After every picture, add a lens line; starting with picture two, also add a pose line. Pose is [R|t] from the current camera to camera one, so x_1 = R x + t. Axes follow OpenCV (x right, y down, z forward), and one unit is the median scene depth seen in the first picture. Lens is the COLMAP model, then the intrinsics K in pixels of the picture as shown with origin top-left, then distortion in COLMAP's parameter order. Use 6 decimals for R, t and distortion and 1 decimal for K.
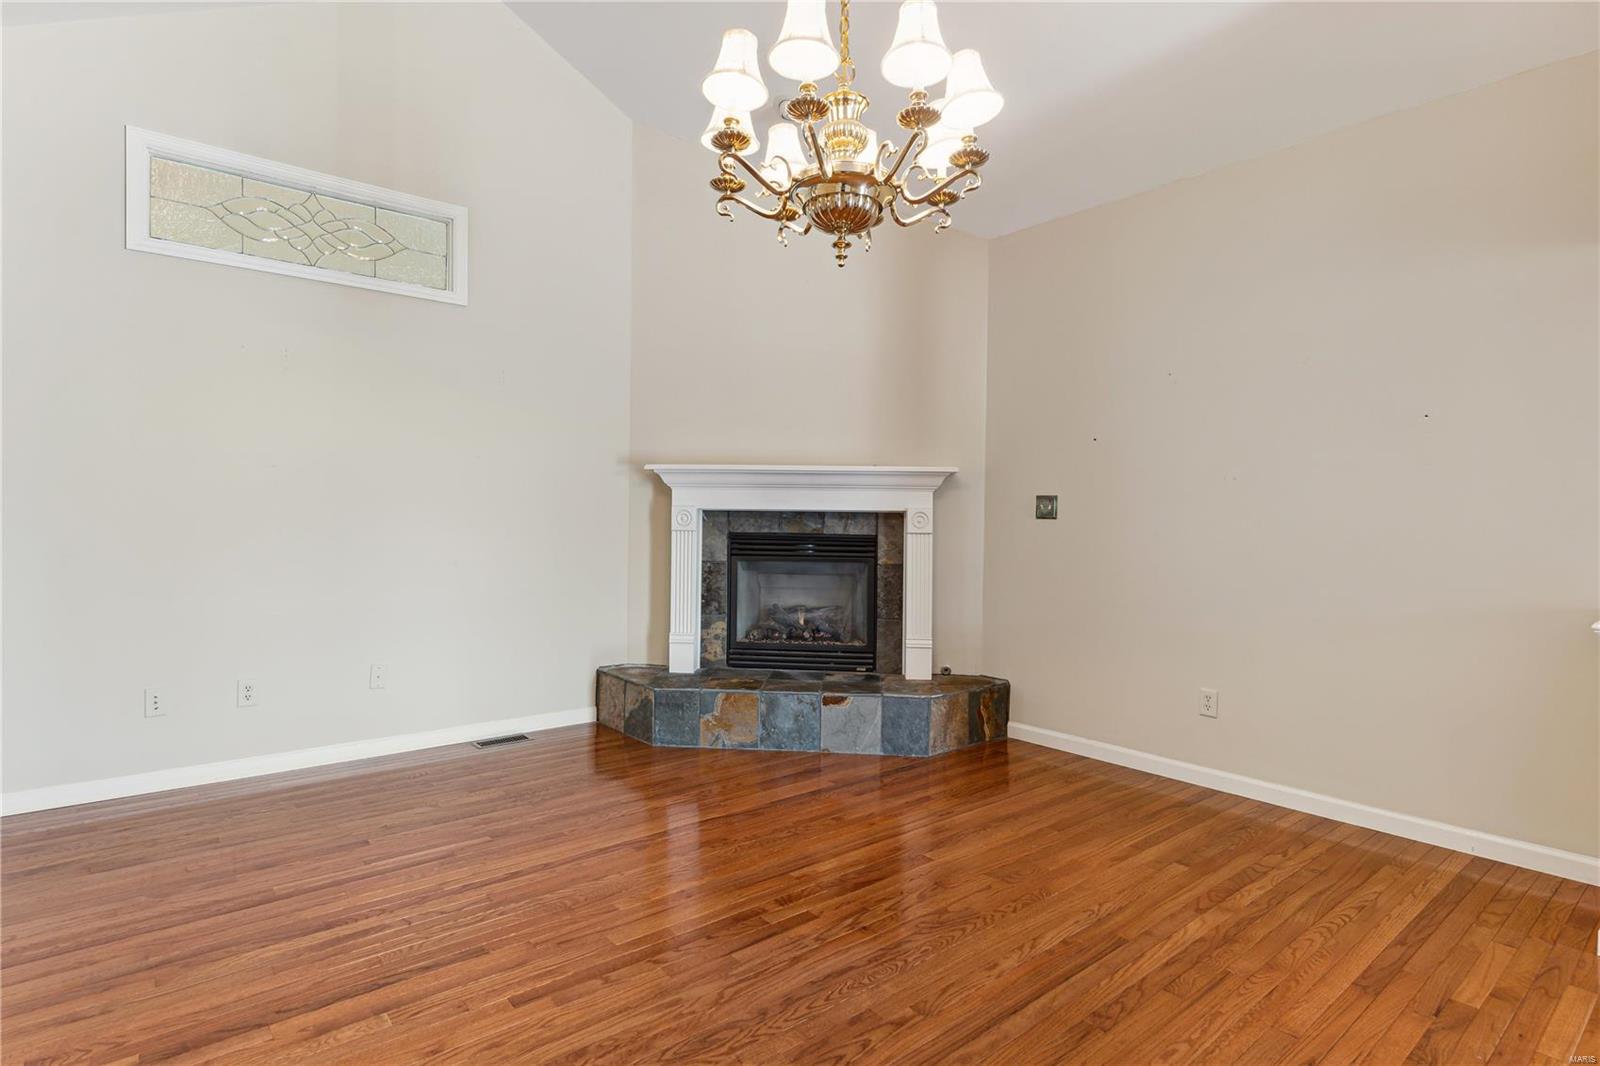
lens RADIAL K [[819.4, 0, 799.9], [0, 819.4, 525.3], [0, 0, 1]] dist [0.001751, -0.000444]
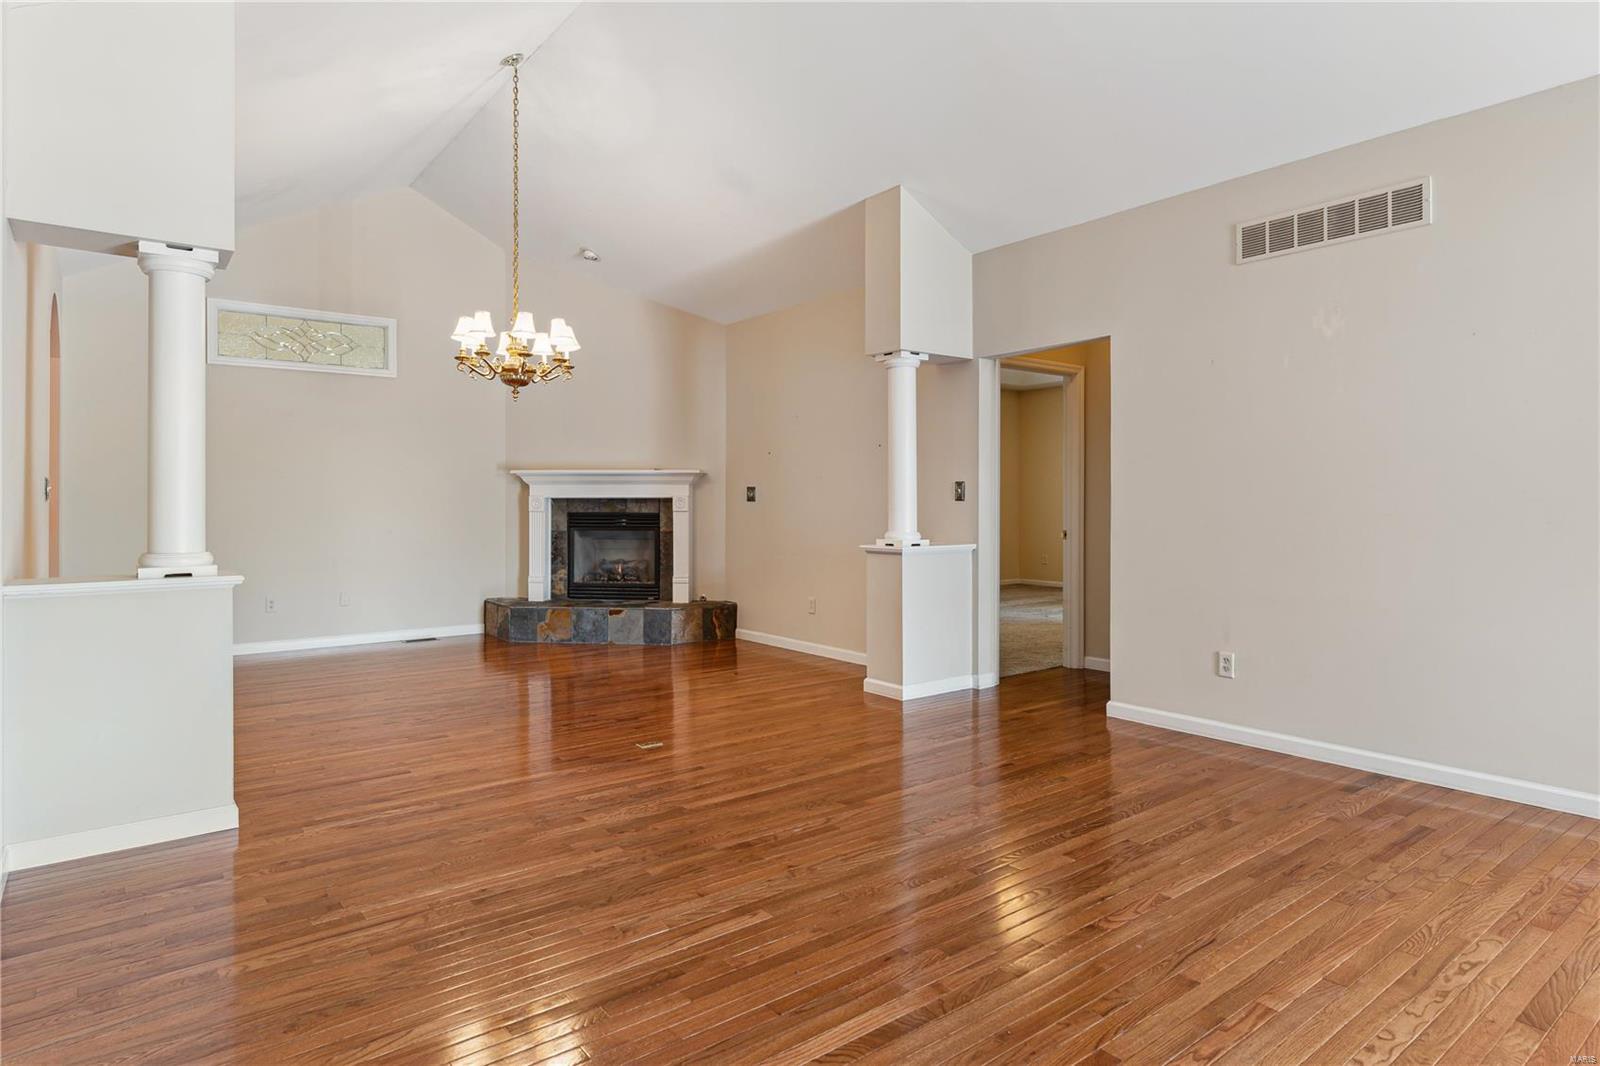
lens RADIAL K [[884.5, 0, 808.8], [0, 884.5, 503.2], [0, 0, 1]] dist [-0.005855, 0.000930]
pose [[0.999693, -0.012159, -0.021602, 0.424078], [0.011998, 0.999900, -0.007526, 0.009598], [0.021692, 0.007264, 0.999738, -0.702637]]
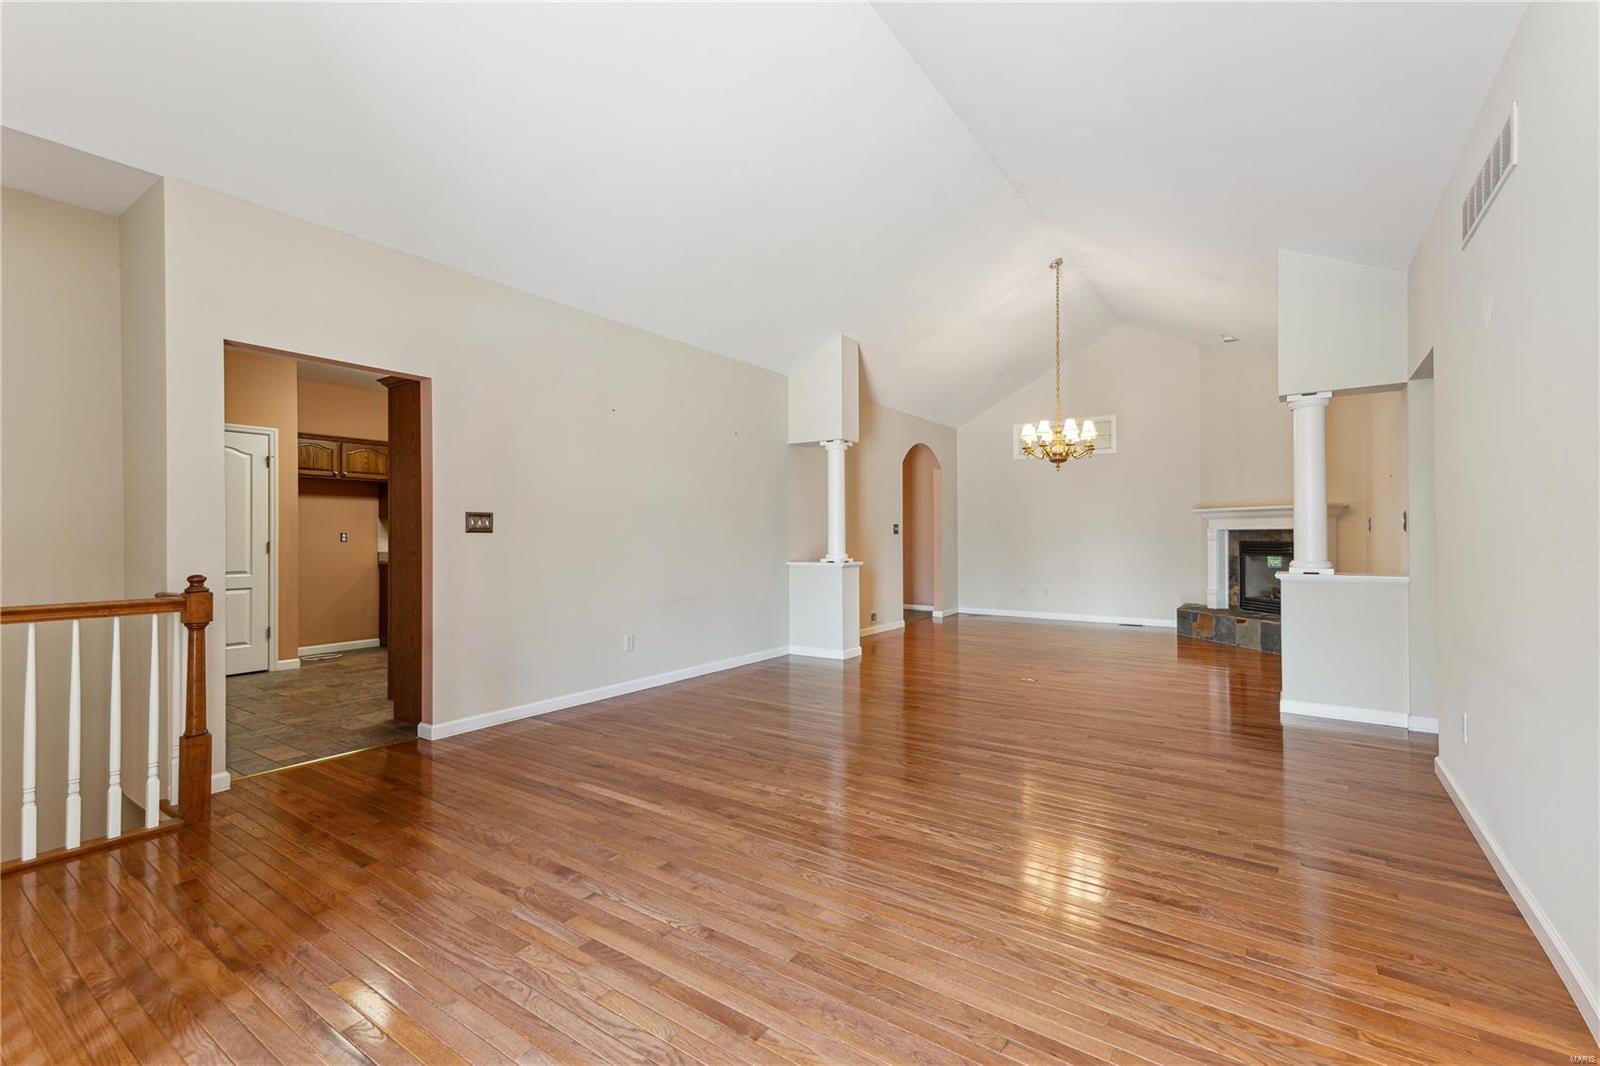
lens RADIAL K [[692.2, 0, 794.0], [0, 692.2, 533.8], [0, 0, 1]] dist [0.000298, 0.000019]
pose [[0.269578, -0.014681, -0.962867, 1.272701], [-0.000216, 0.999883, -0.015306, 0.017367], [0.962978, 0.004334, 0.269543, -0.502810]]
